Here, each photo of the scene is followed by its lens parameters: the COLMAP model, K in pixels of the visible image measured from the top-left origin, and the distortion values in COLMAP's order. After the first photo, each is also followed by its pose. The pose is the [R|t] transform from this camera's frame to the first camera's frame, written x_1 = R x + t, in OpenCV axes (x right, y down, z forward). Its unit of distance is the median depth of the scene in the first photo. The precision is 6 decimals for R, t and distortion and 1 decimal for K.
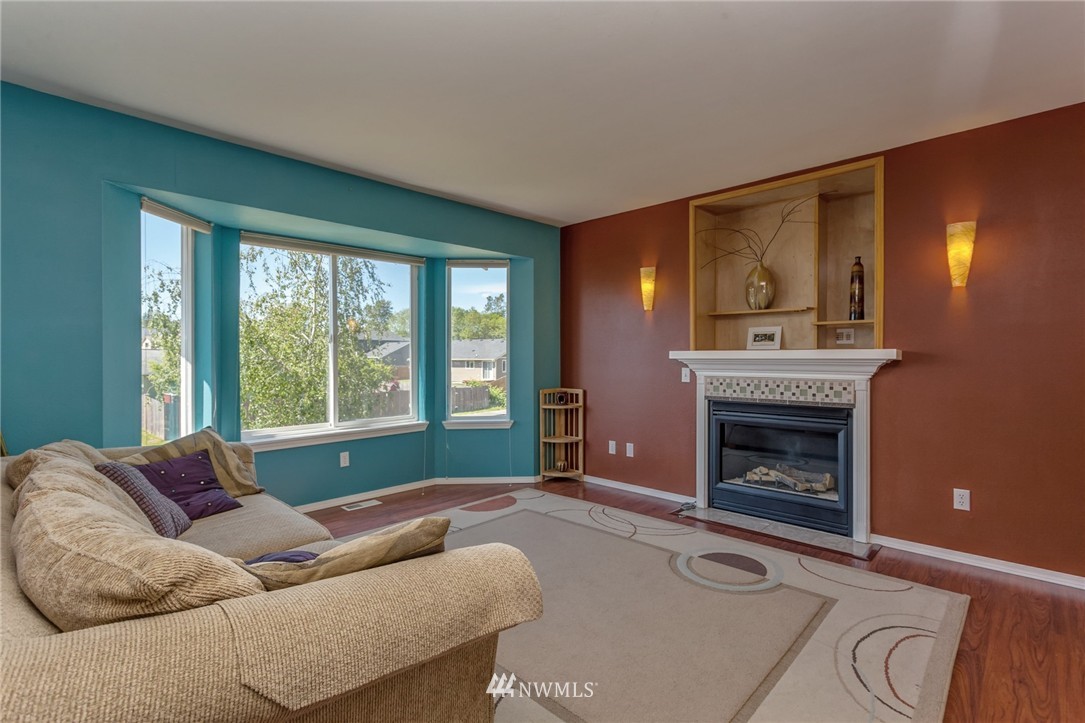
lens RADIAL K [[513.7, 0, 535.9], [0, 513.7, 361.3], [0, 0, 1]] dist [-0.004103, 0.001432]
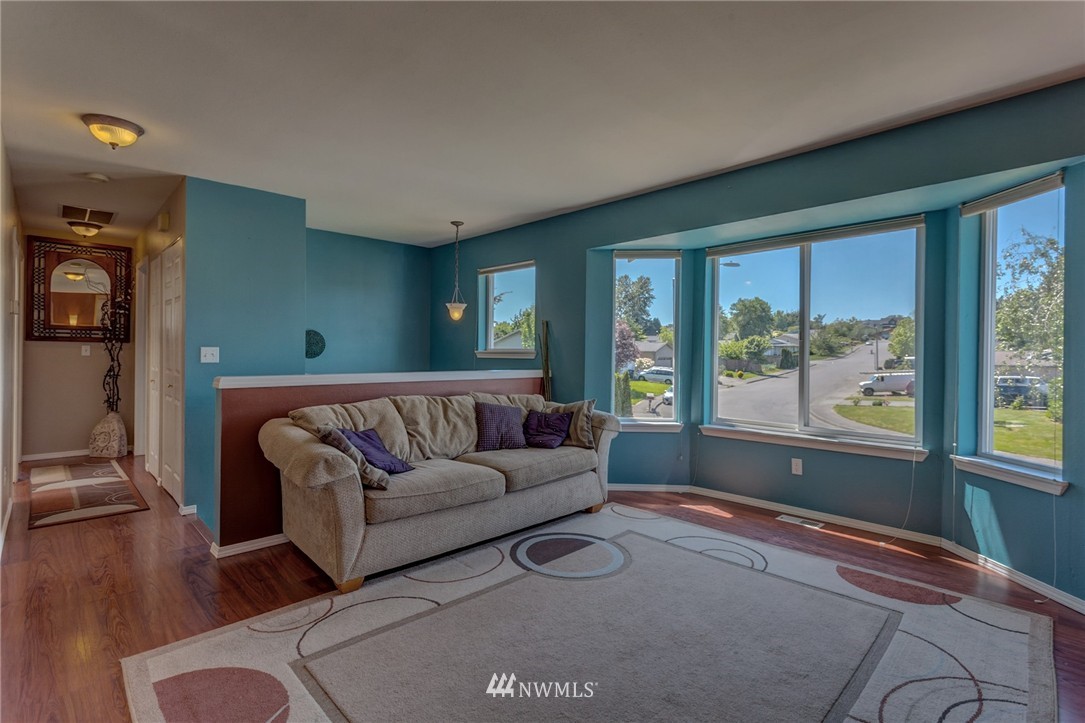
lens RADIAL K [[513.7, 0, 537.4], [0, 513.7, 355.1], [0, 0, 1]] dist [-0.004103, 0.001432]
pose [[-0.036721, 0.009426, -0.999281, 0.587005], [-0.015029, 0.999837, 0.009984, -0.011192], [0.999213, 0.015385, -0.036573, 0.593208]]
